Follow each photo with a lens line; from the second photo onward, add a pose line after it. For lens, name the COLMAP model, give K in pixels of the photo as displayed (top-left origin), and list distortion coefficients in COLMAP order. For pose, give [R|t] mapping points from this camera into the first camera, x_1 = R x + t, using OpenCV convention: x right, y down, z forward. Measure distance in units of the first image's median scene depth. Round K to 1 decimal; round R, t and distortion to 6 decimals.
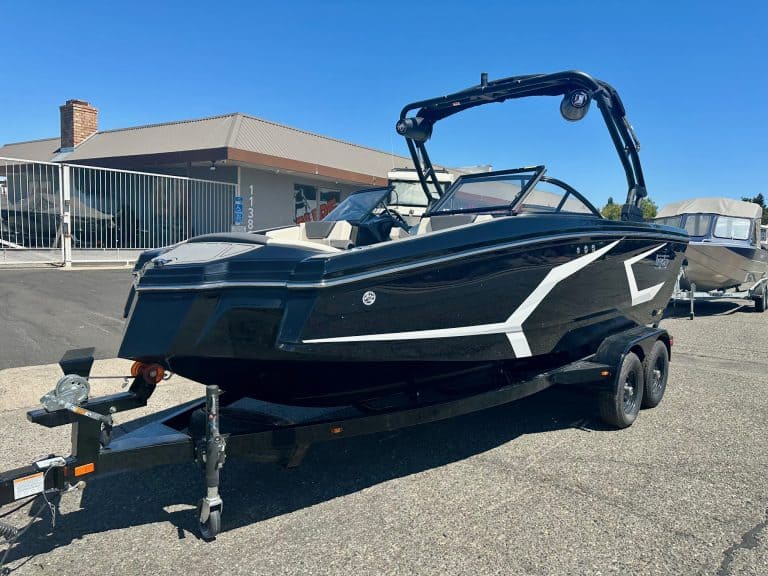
lens RADIAL K [[535.8, 0, 383.4], [0, 535.8, 294.2], [0, 0, 1]] dist [0.061322, -0.071405]
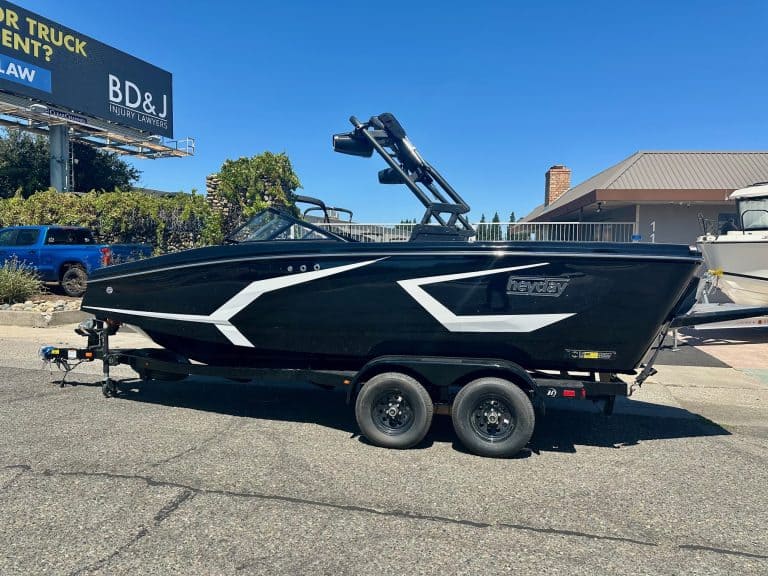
lens RADIAL K [[537.4, 0, 384.0], [0, 537.4, 288.0], [0, 0, 1]] dist [0.053230, -0.062790]
pose [[0.500497, 0.003534, -0.865731, 1.357577], [-0.088330, 0.994982, -0.047003, 0.002587], [0.861220, 0.099995, 0.498298, 0.504617]]
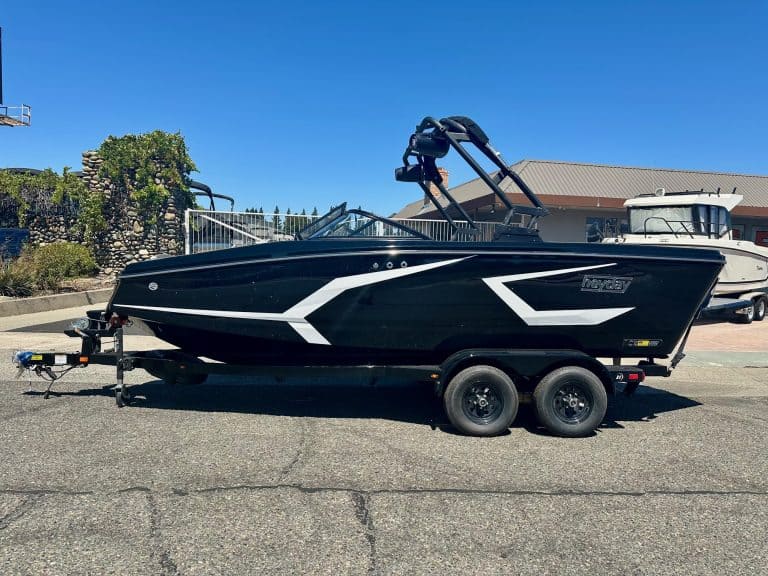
lens RADIAL K [[537.4, 0, 384.0], [0, 537.4, 288.0], [0, 0, 1]] dist [0.053230, -0.062790]
pose [[0.727423, 0.017000, -0.685979, 1.074970], [-0.074840, 0.995695, -0.054686, 0.032798], [0.682096, 0.091119, 0.725563, 0.106116]]
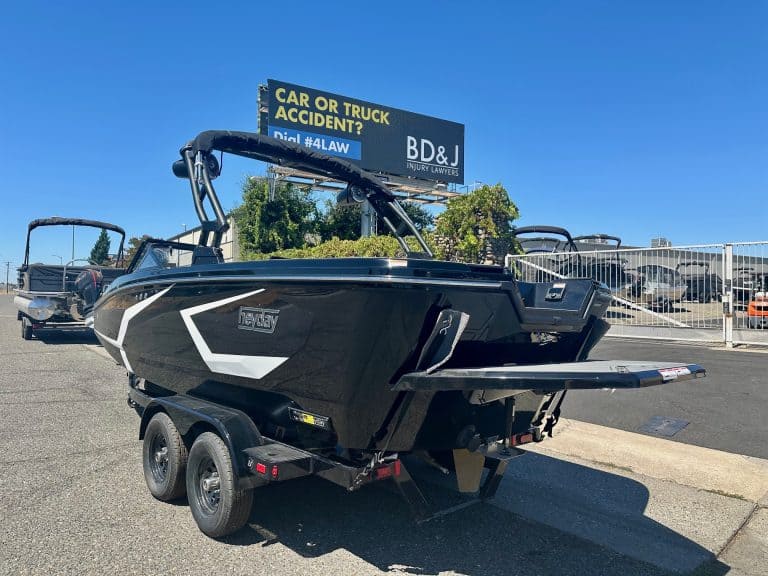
lens RADIAL K [[535.8, 0, 383.4], [0, 535.8, 294.2], [0, 0, 1]] dist [0.061322, -0.071405]
pose [[-0.098644, -0.048585, -0.993936, 1.373754], [-0.124796, 0.991526, -0.036082, -0.101771], [0.987267, 0.120480, -0.103871, 1.495002]]
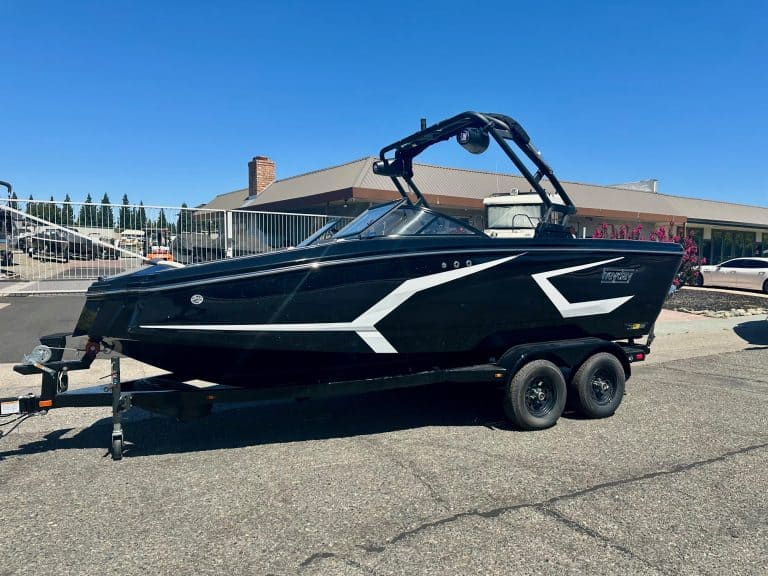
lens RADIAL K [[537.4, 0, 384.0], [0, 537.4, 288.0], [0, 0, 1]] dist [0.053230, -0.062790]
pose [[0.937545, -0.012172, -0.347651, 0.563875], [-0.008728, 0.998250, -0.058489, 0.034001], [0.347755, 0.057871, 0.935798, -0.119219]]
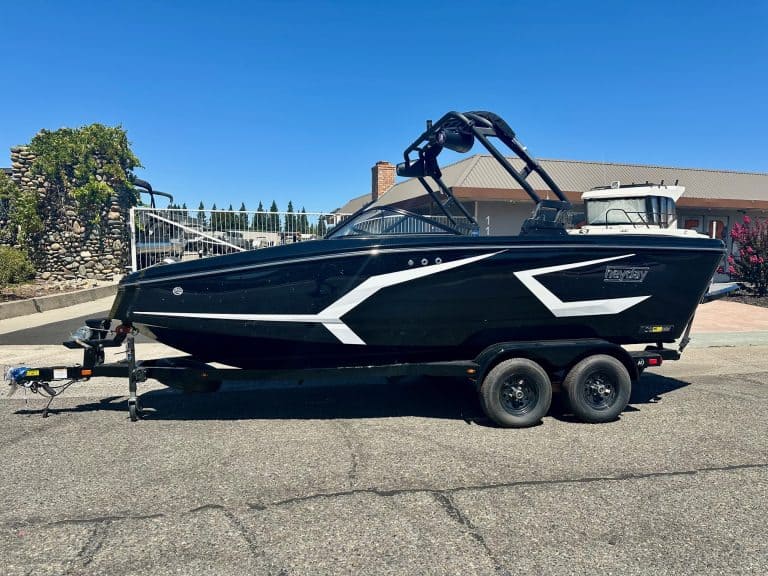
lens RADIAL K [[535.8, 0, 383.4], [0, 535.8, 294.2], [0, 0, 1]] dist [0.061322, -0.071405]
pose [[0.807345, 0.004554, -0.590062, 0.904140], [-0.035811, 0.998505, -0.041292, 0.038896], [0.588992, 0.054467, 0.806301, -0.013543]]
